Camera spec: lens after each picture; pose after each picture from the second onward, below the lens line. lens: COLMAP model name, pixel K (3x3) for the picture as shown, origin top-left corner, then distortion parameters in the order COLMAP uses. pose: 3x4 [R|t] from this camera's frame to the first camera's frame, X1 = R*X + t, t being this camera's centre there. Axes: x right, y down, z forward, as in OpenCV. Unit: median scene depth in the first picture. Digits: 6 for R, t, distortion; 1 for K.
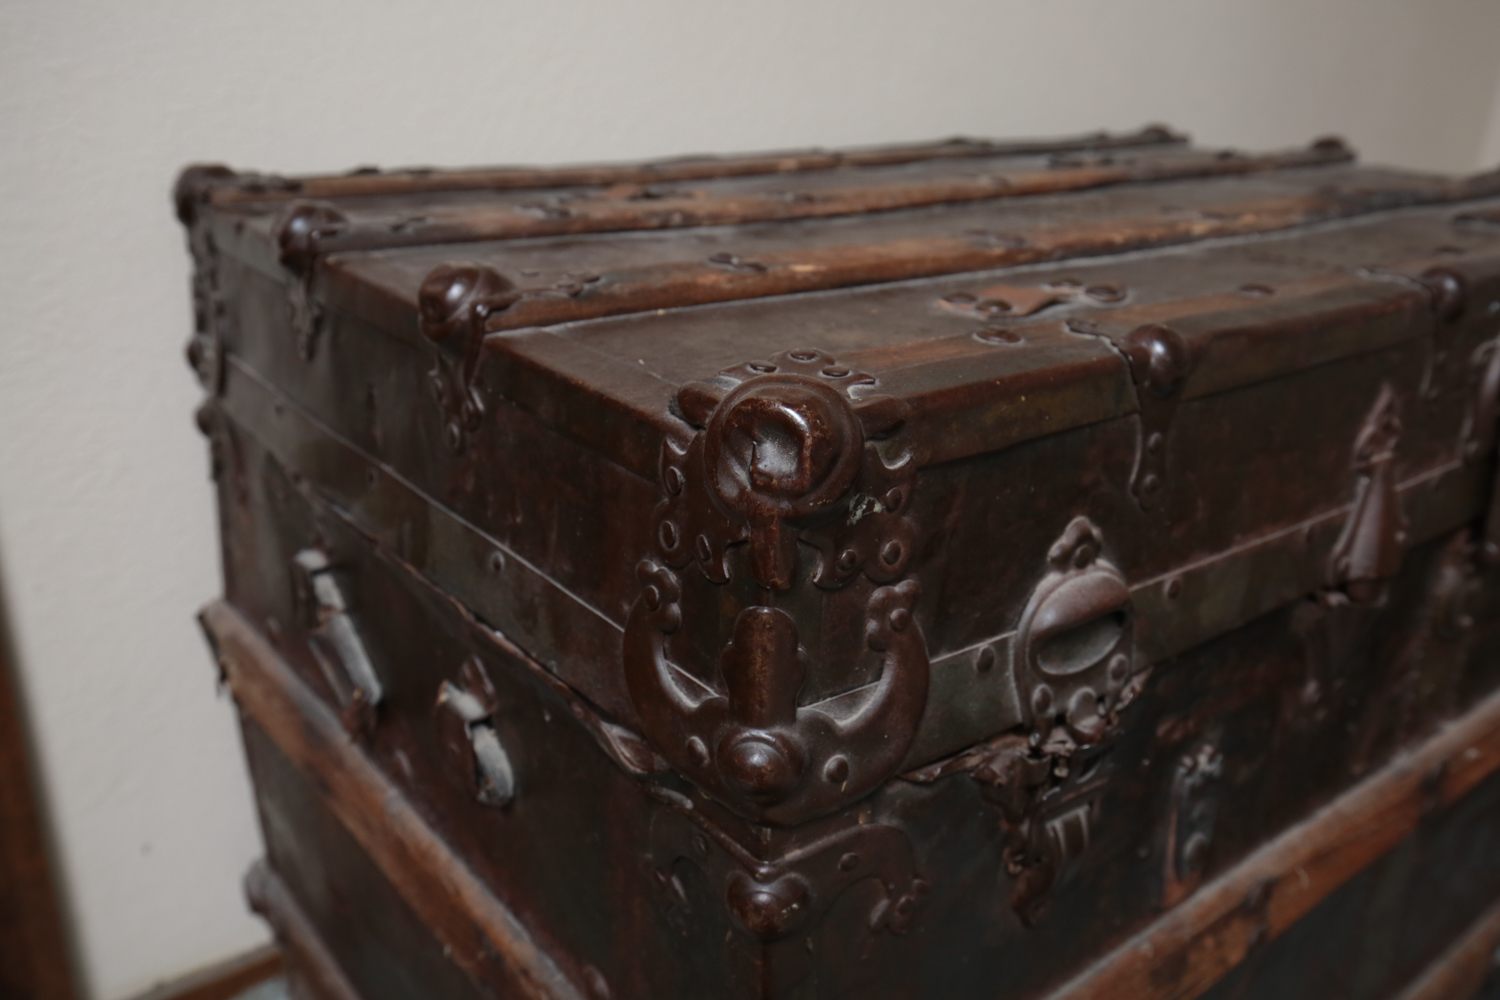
lens RADIAL K [[1257.4, 0, 750.6], [0, 1257.4, 506.0], [0, 0, 1]] dist [0.013714, 0.002396]
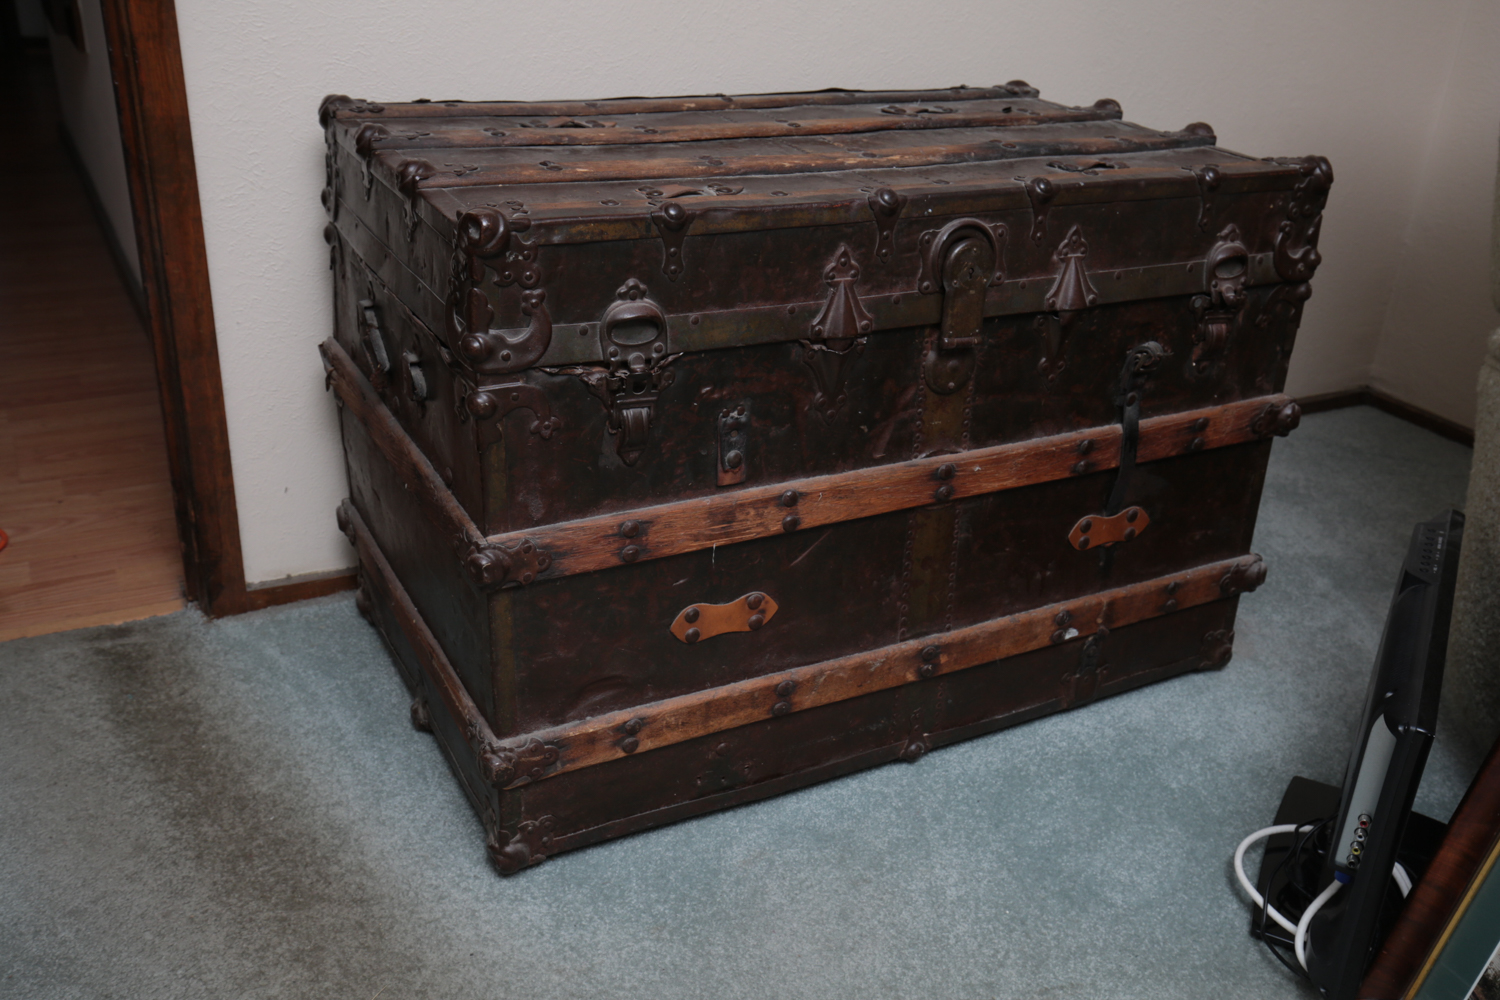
lens RADIAL K [[1419.0, 0, 750.0], [0, 1419.0, 500.0], [0, 0, 1]] dist [0.033781, 0.013011]
pose [[0.981205, 0.097226, -0.166687, 0.914104], [-0.089542, 0.994570, 0.053028, 0.250135], [0.170938, -0.037106, 0.984583, -1.575649]]
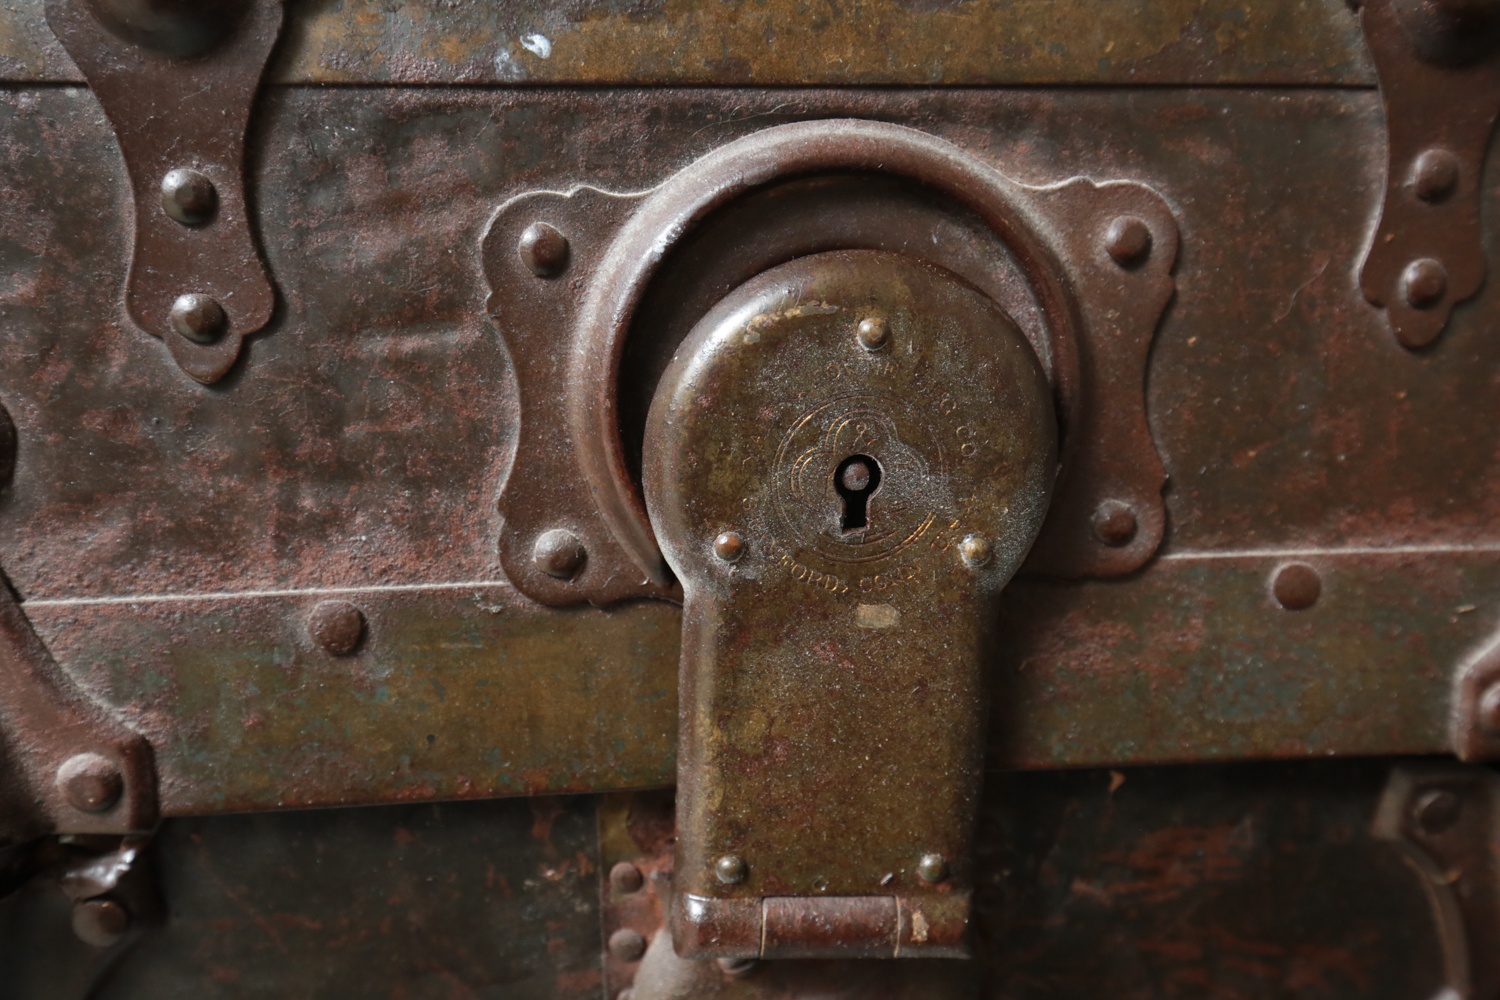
lens RADIAL K [[1419.0, 0, 750.0], [0, 1419.0, 500.0], [0, 0, 1]] dist [0.033781, 0.013011]
pose [[0.859066, 0.140057, -0.492330, 1.008305], [-0.175112, 0.984217, -0.025565, -0.072449], [0.480979, 0.108175, 0.870033, 0.949131]]
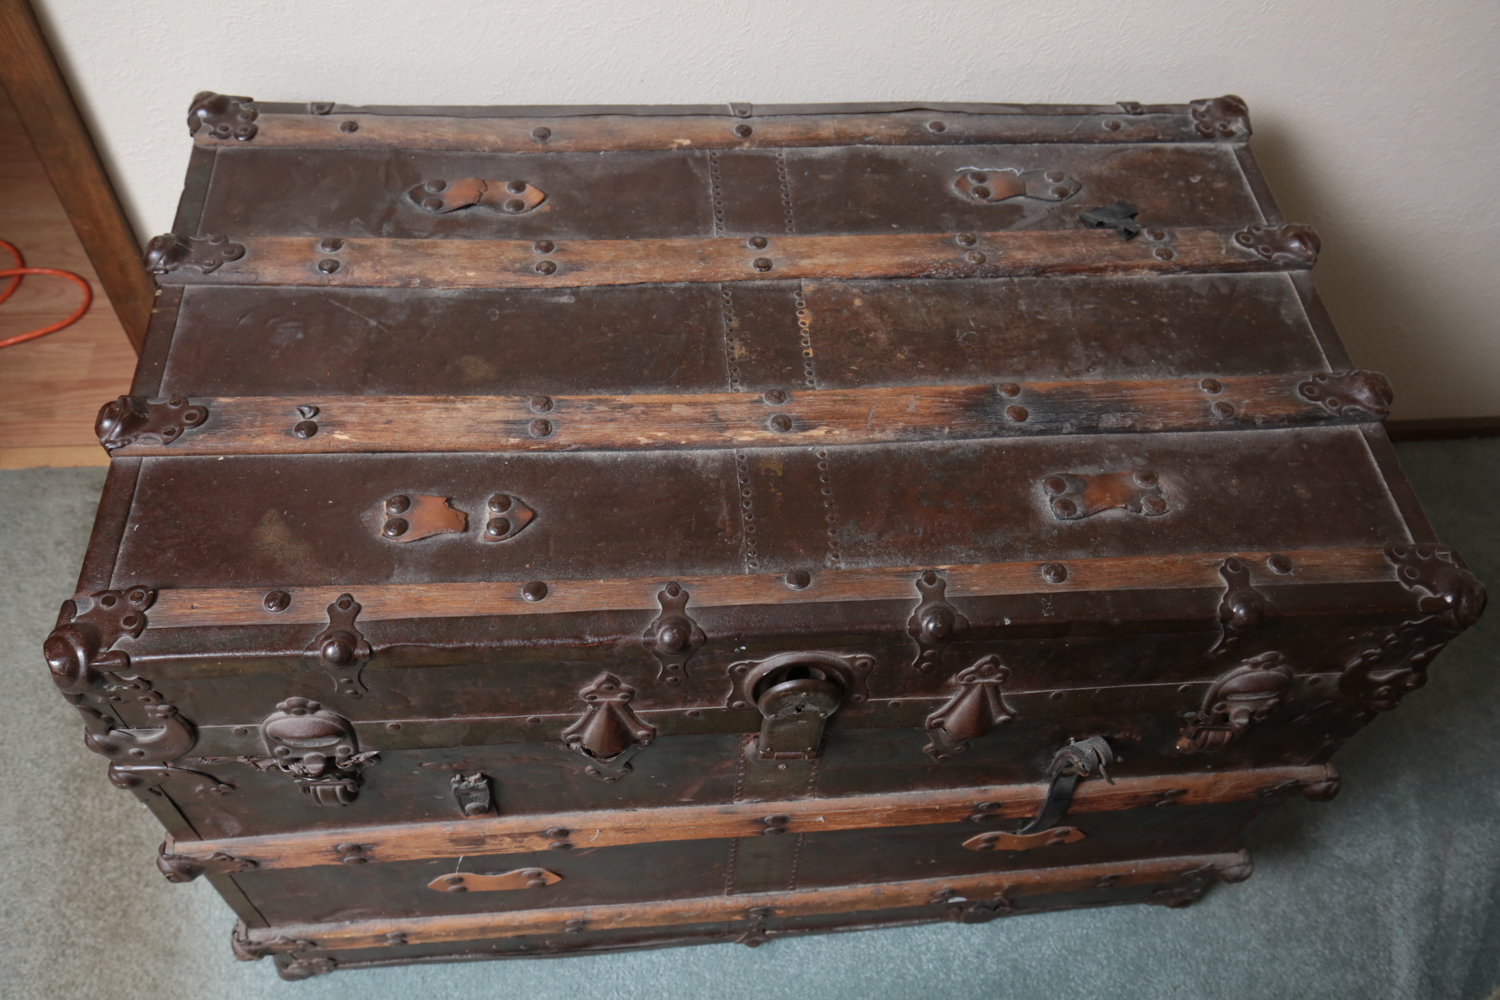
lens RADIAL K [[1271.3, 0, 742.6], [0, 1271.3, 502.5], [0, 0, 1]] dist [0.022144, 0.011662]
pose [[0.837066, 0.454847, -0.304030, 1.191552], [-0.233822, 0.799824, 0.552819, -1.354369], [0.494619, -0.391657, 0.775859, -0.054202]]
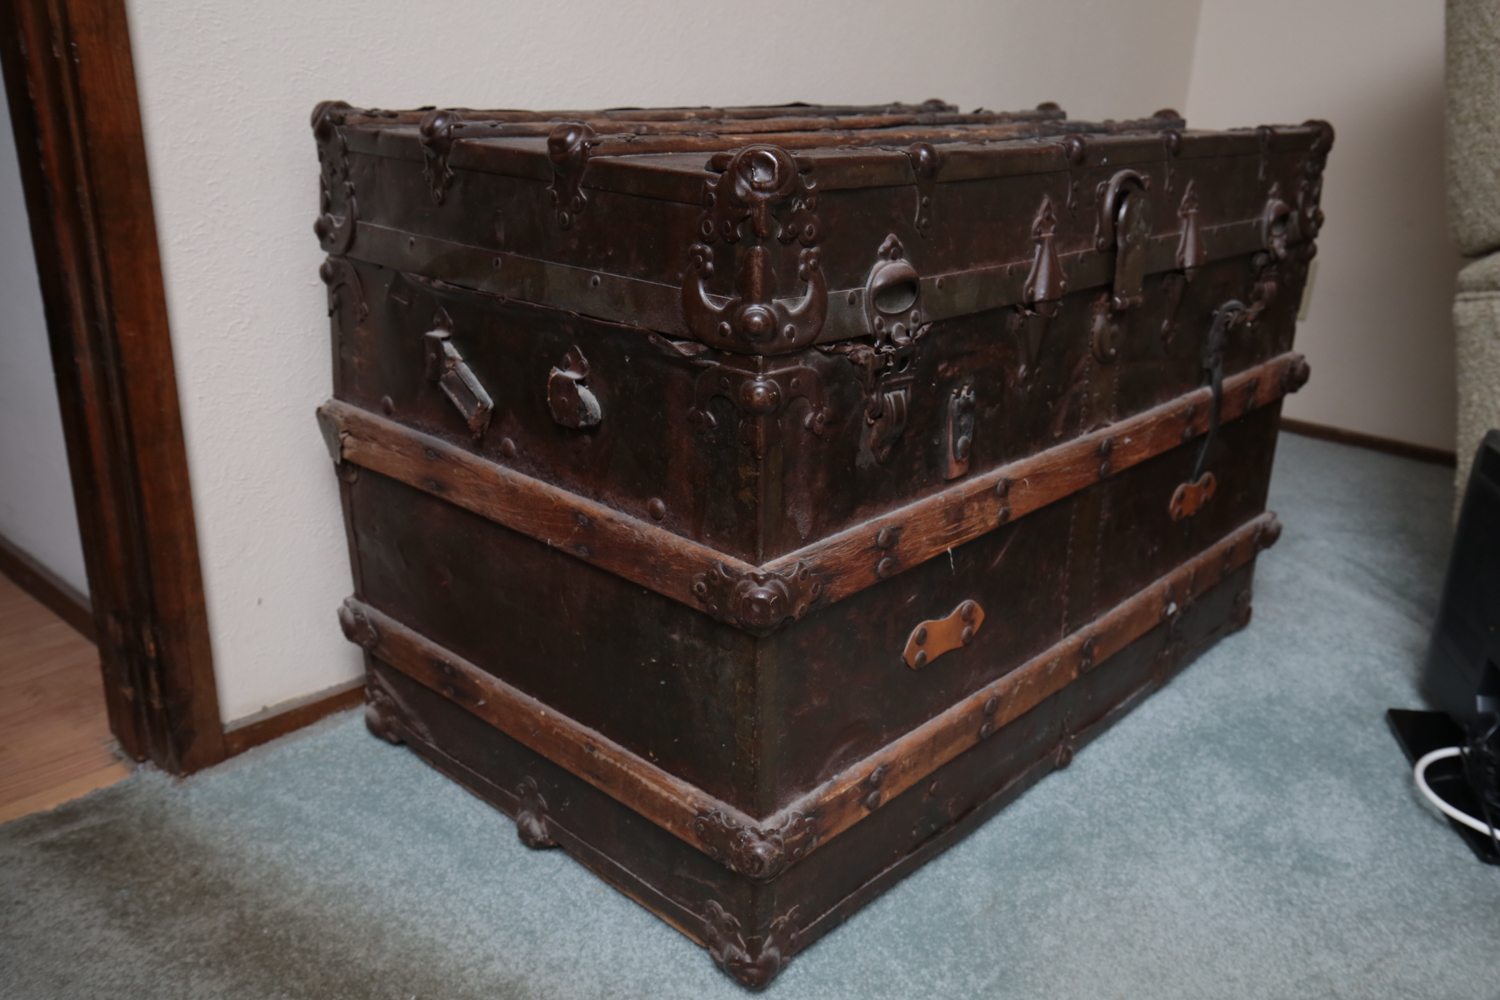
lens RADIAL K [[1271.1, 0, 756.2], [0, 1271.1, 500.9], [0, 0, 1]] dist [0.021998, 0.004895]
pose [[0.988649, -0.050952, 0.141339, -0.257378], [0.055307, 0.998103, -0.027052, 0.454323], [-0.139692, 0.034562, 0.989592, -0.951647]]
